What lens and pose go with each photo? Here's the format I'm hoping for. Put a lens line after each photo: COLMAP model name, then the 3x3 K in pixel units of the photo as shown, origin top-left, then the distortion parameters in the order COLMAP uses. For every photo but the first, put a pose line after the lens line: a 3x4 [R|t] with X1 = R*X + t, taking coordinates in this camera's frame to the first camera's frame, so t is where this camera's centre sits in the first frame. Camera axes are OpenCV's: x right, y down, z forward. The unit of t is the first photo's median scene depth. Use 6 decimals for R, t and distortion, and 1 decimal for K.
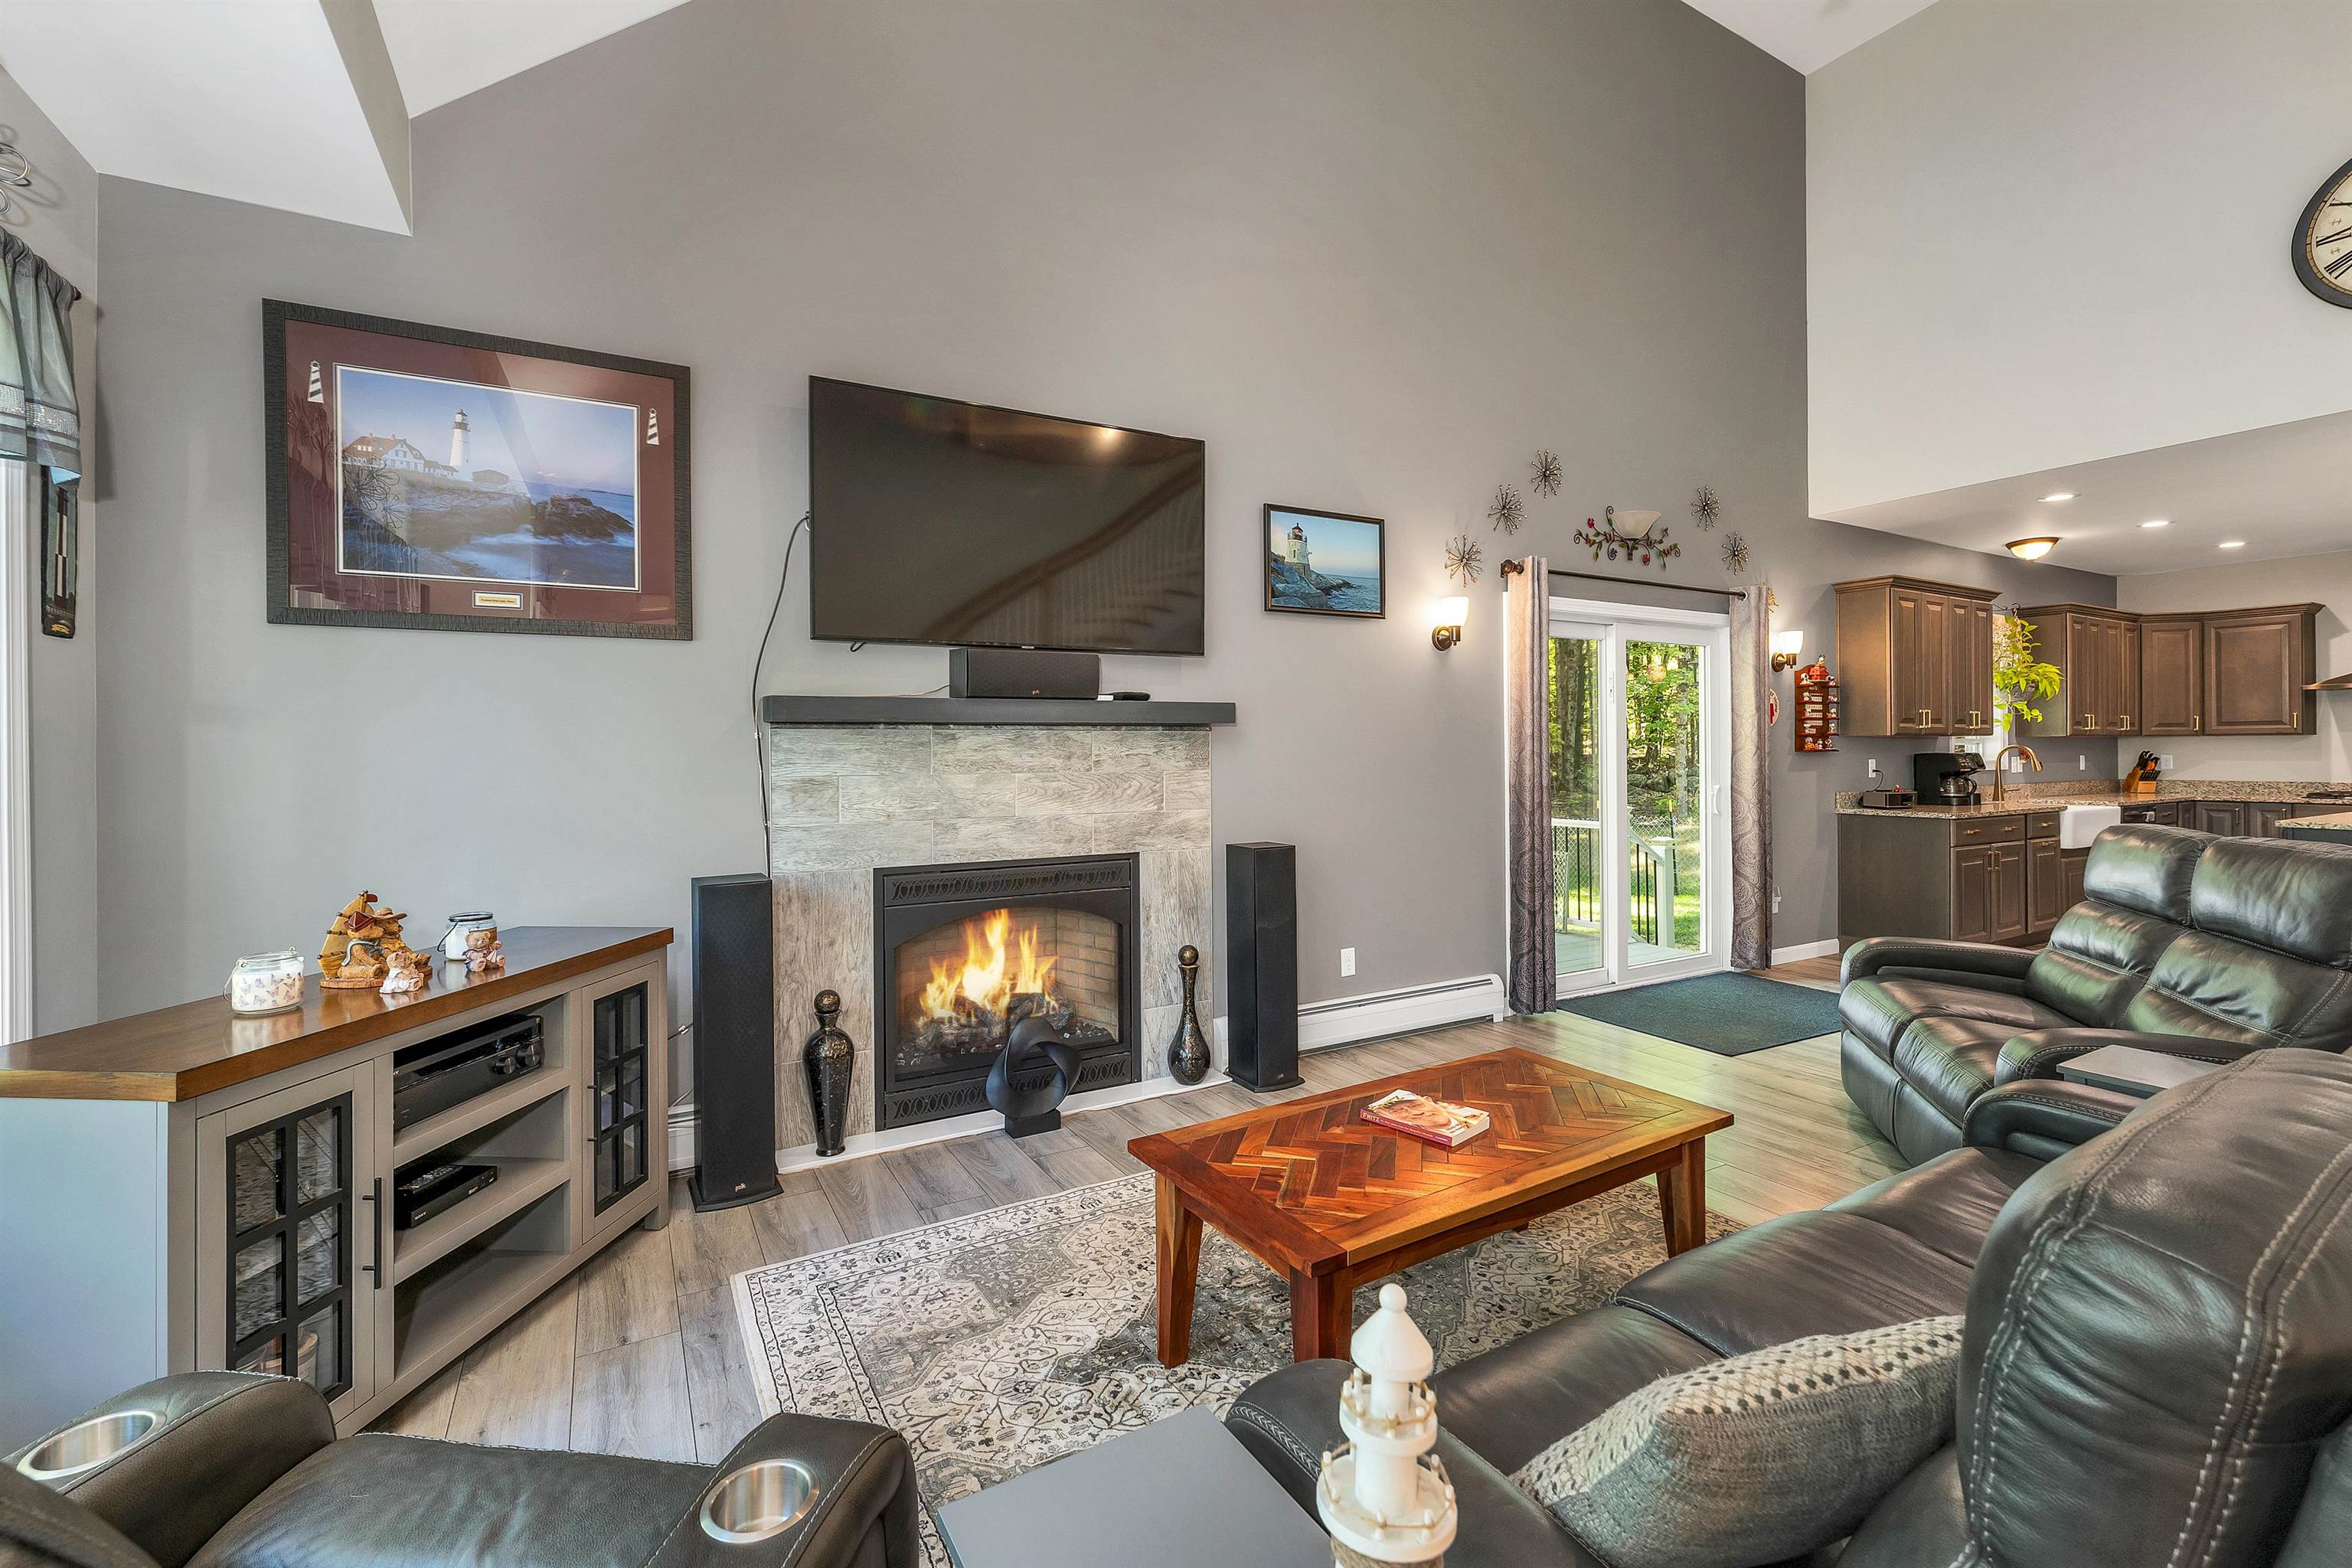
lens RADIAL K [[992.2, 0, 1188.8], [0, 992.2, 752.2], [0, 0, 1]] dist [-0.002486, 0.001088]
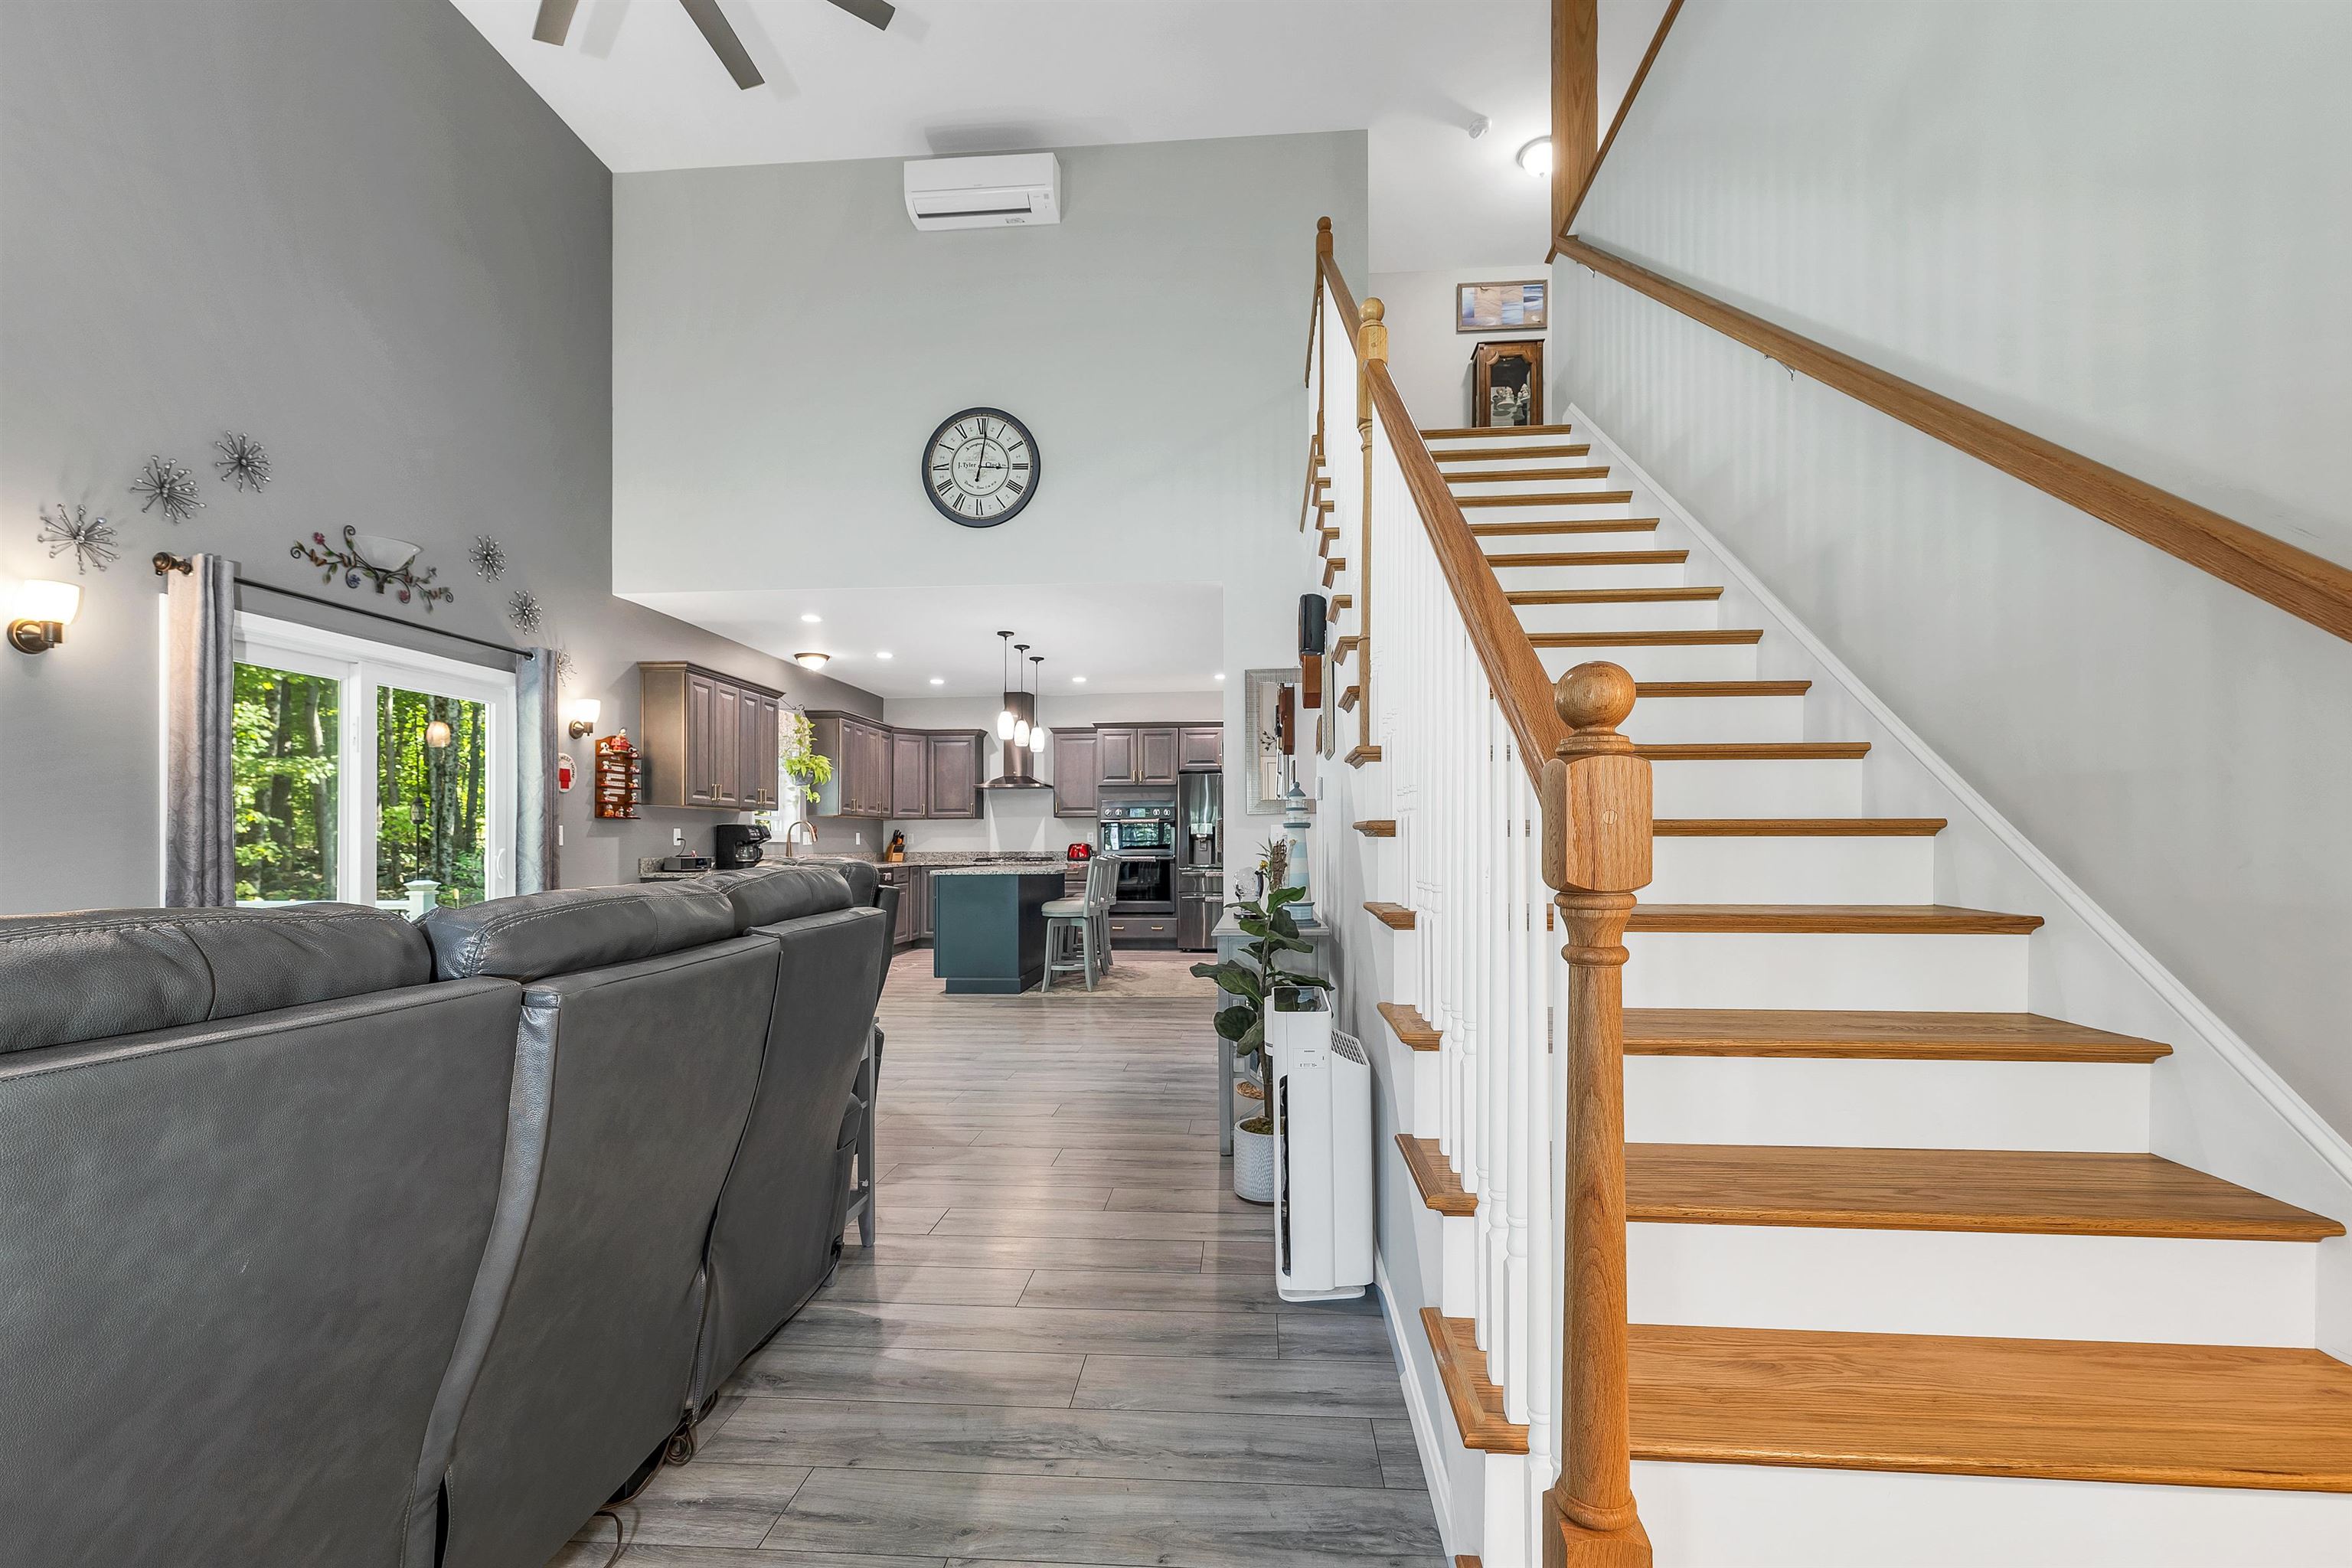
lens RADIAL K [[992.2, 0, 1173.1], [0, 992.2, 836.5], [0, 0, 1]] dist [-0.002486, 0.001088]
pose [[0.561767, 0.008598, 0.827251, 0.124718], [0.001989, 0.999929, -0.011744, 0.040924], [-0.827293, 0.008242, 0.561710, -0.095928]]
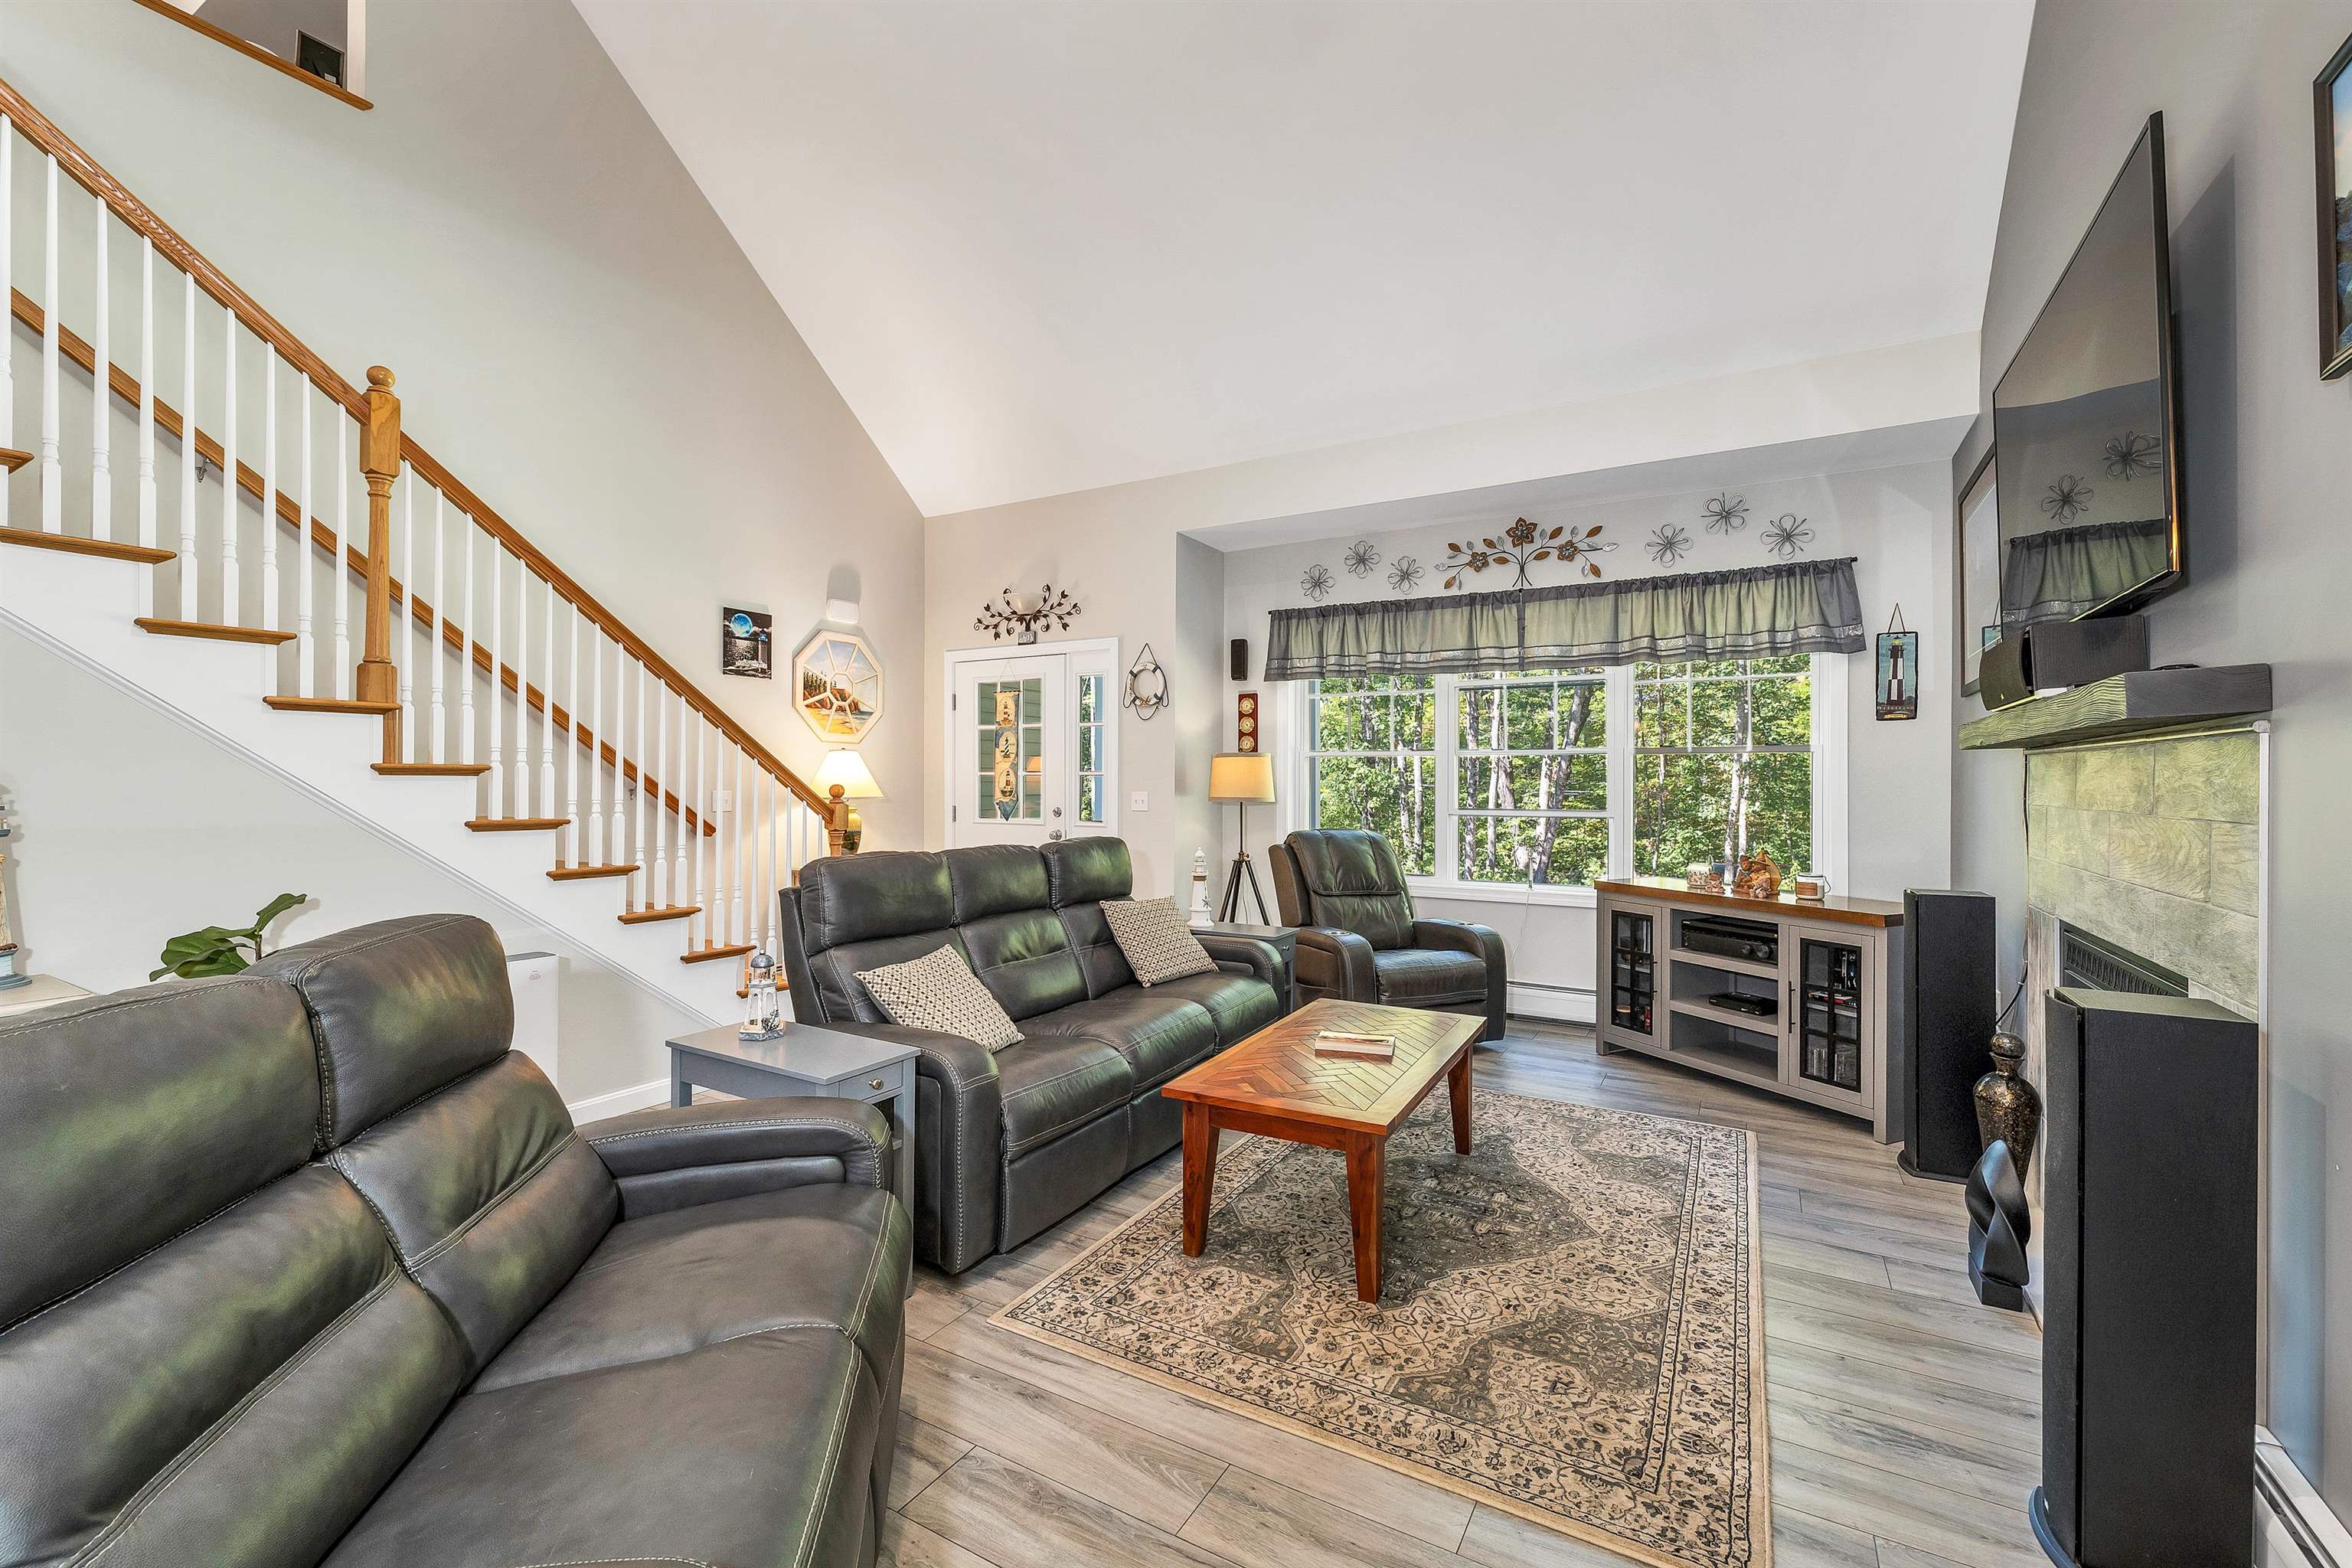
lens RADIAL K [[992.2, 0, 1173.6], [0, 992.2, 779.2], [0, 0, 1]] dist [-0.002486, 0.001088]
pose [[-0.872226, 0.004253, -0.489085, 0.523464], [0.004213, 0.999990, 0.001182, -0.003211], [0.489085, -0.001030, -0.872236, 0.957609]]
